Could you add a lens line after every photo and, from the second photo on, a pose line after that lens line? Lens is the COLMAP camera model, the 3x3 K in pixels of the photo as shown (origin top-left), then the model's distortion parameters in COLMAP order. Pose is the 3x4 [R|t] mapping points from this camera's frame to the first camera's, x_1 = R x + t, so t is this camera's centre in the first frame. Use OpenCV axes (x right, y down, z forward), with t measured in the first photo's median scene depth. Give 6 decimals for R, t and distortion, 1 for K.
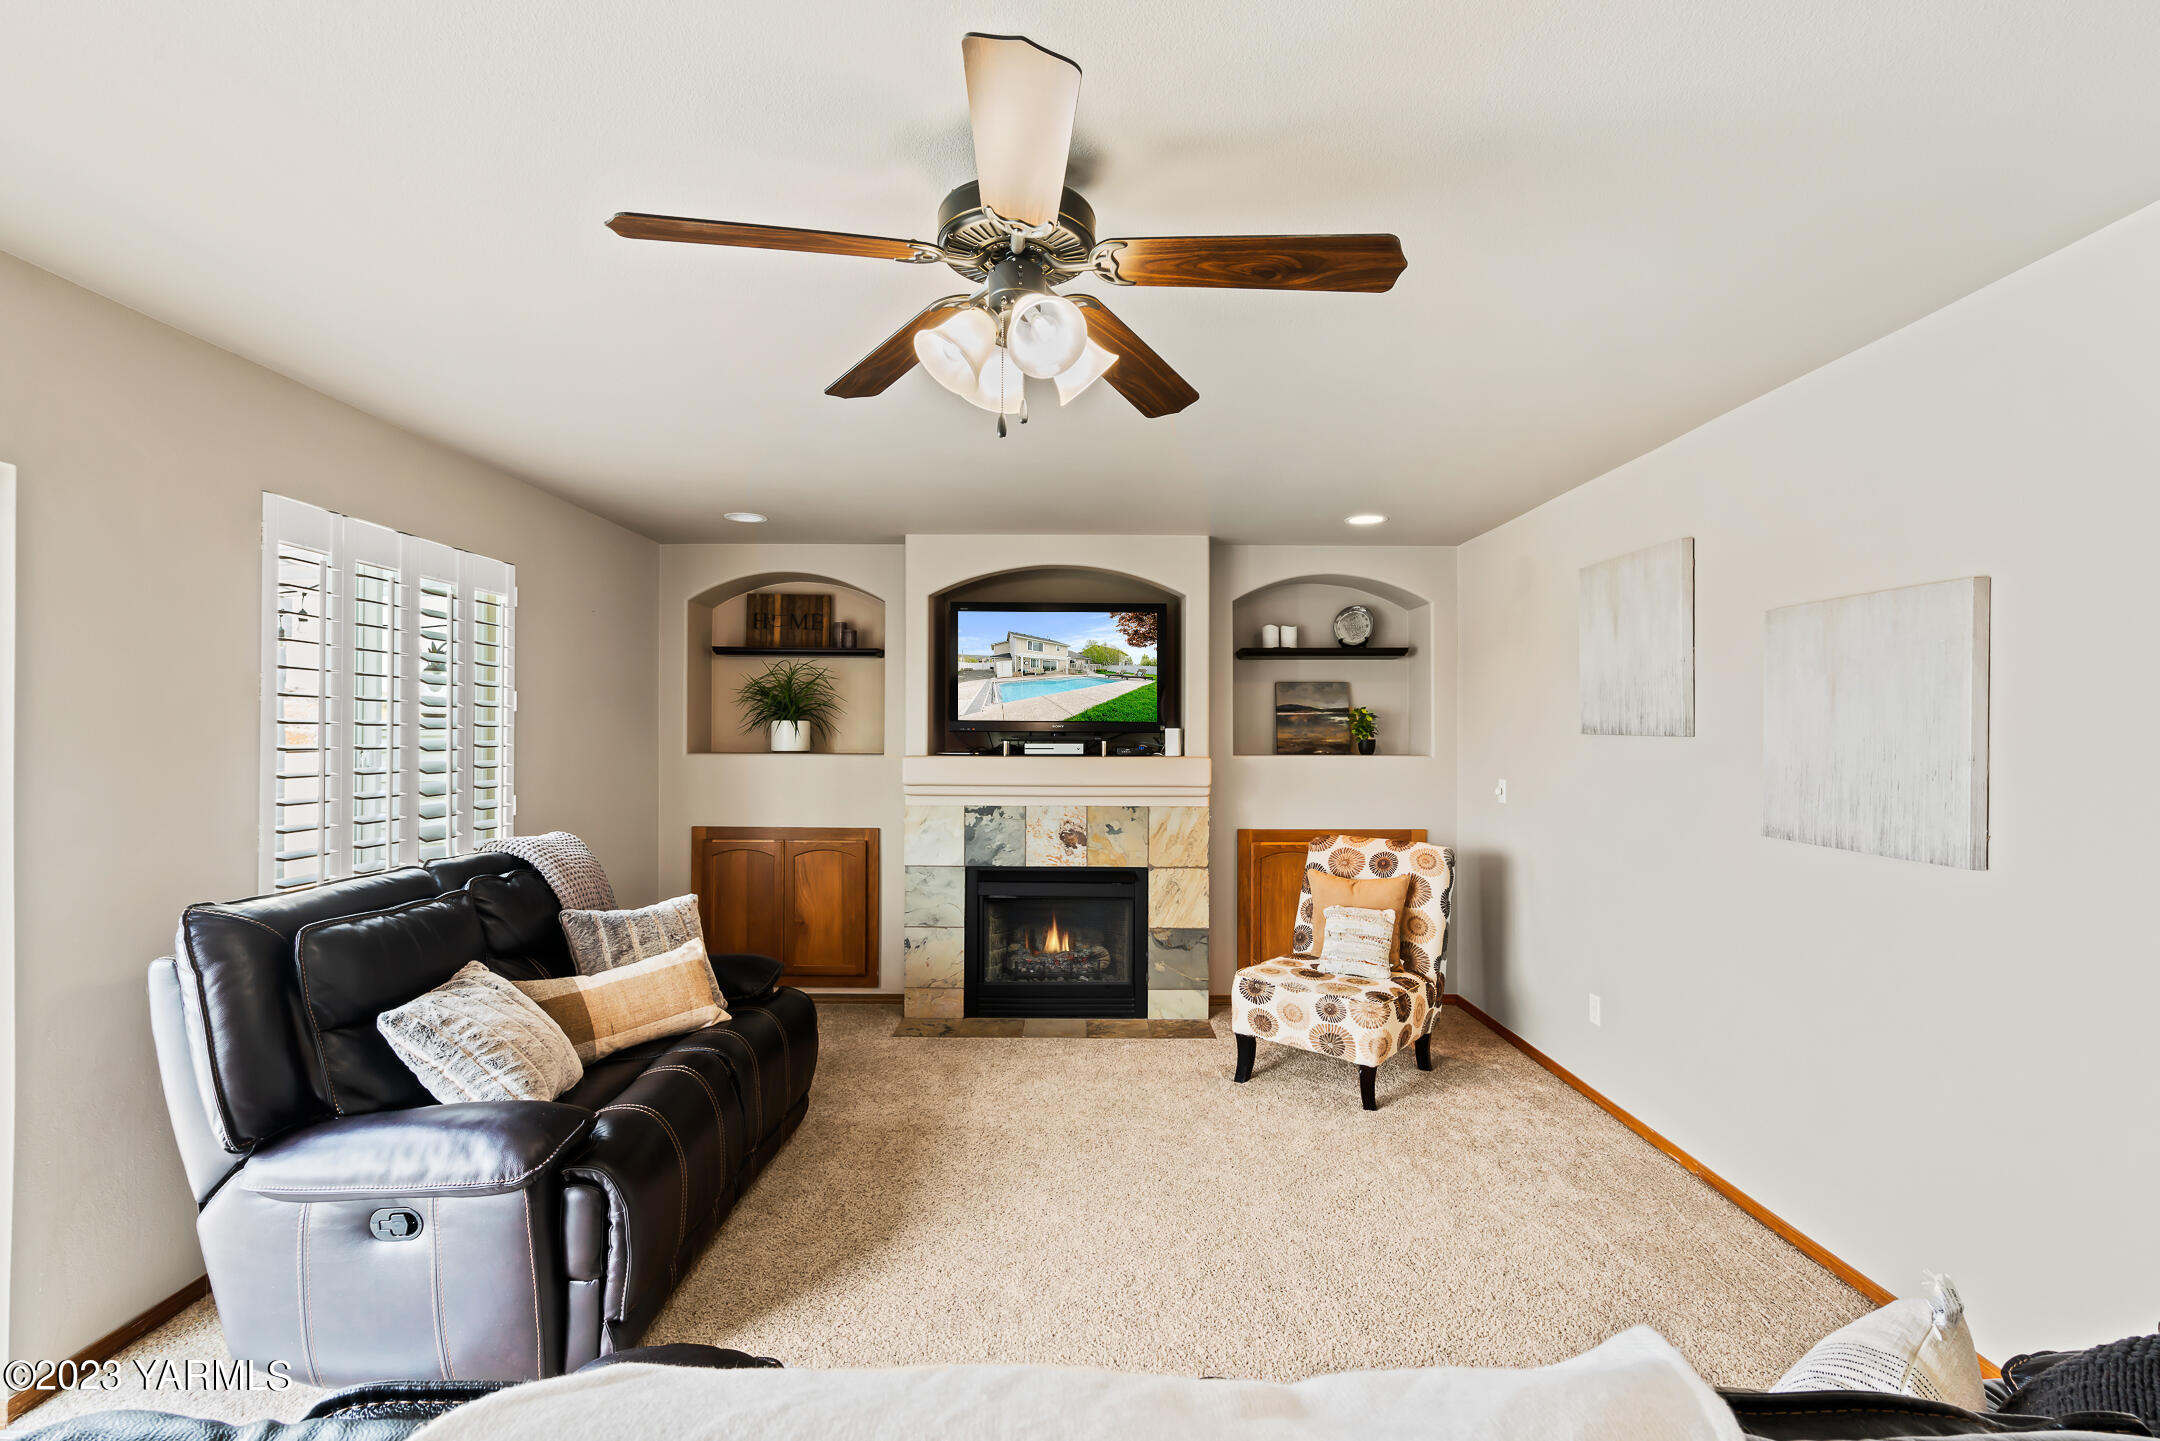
lens RADIAL K [[979.0, 0, 1080.0], [0, 979.0, 720.5], [0, 0, 1]] dist [-0.001628, 0.000118]
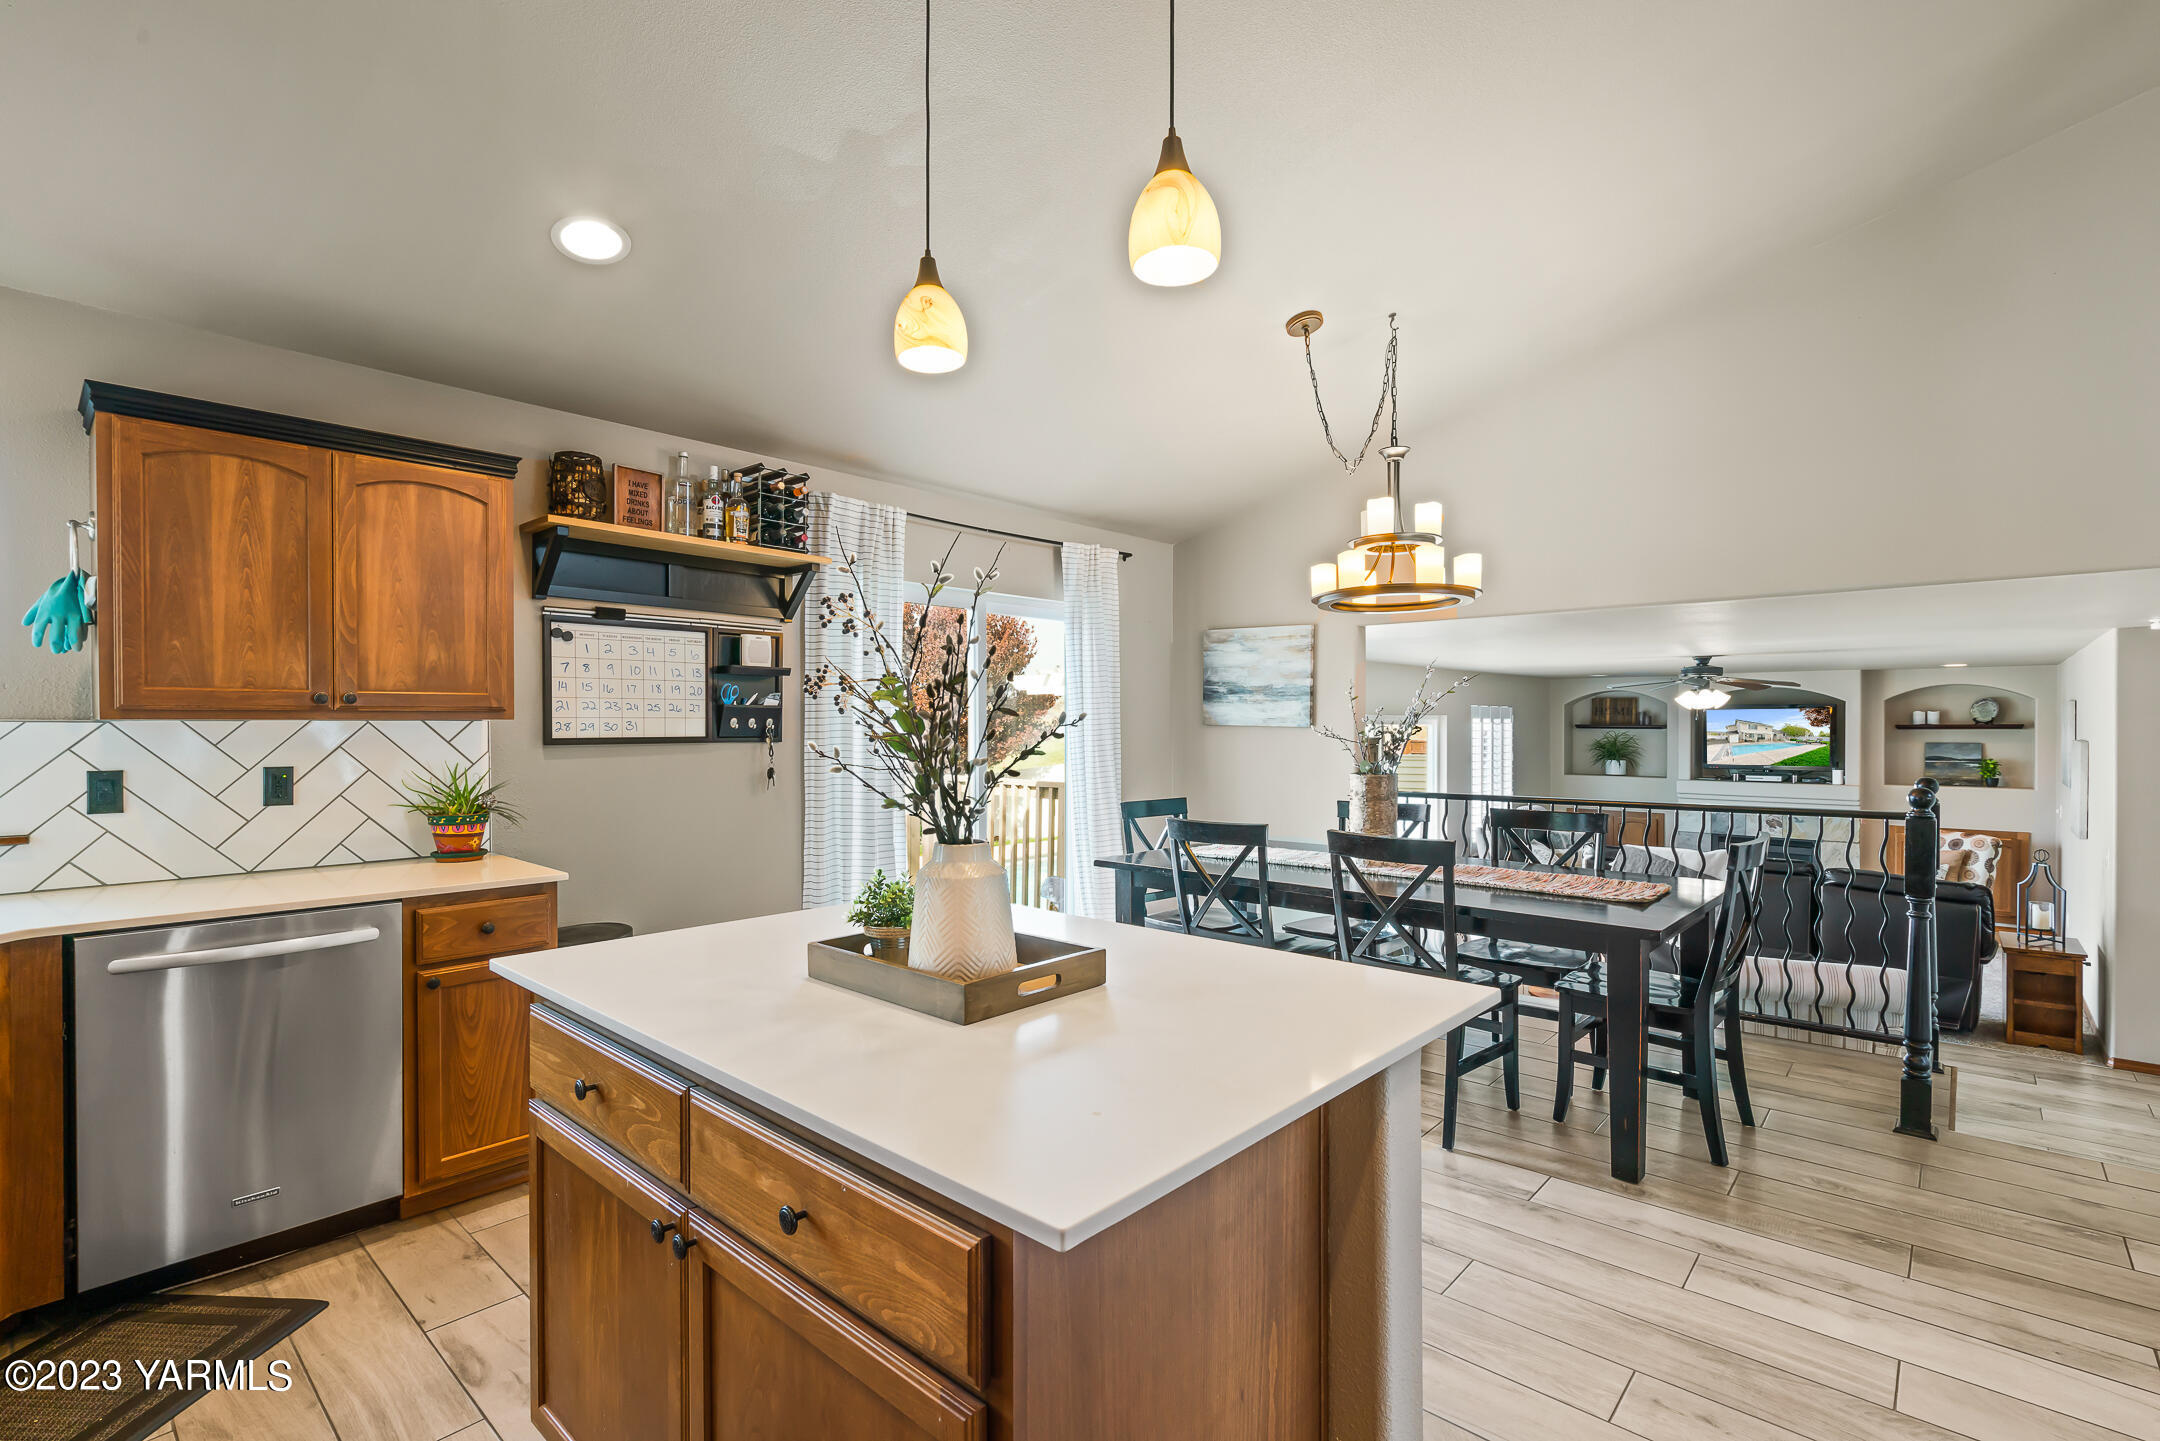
lens RADIAL K [[985.9, 0, 1075.3], [0, 985.9, 729.2], [0, 0, 1]] dist [-0.001692, 0.000135]
pose [[0.743300, 0.000565, -0.668958, 0.269069], [0.009518, 0.999889, 0.011419, -0.106136], [0.668891, -0.014855, 0.743212, -1.411151]]
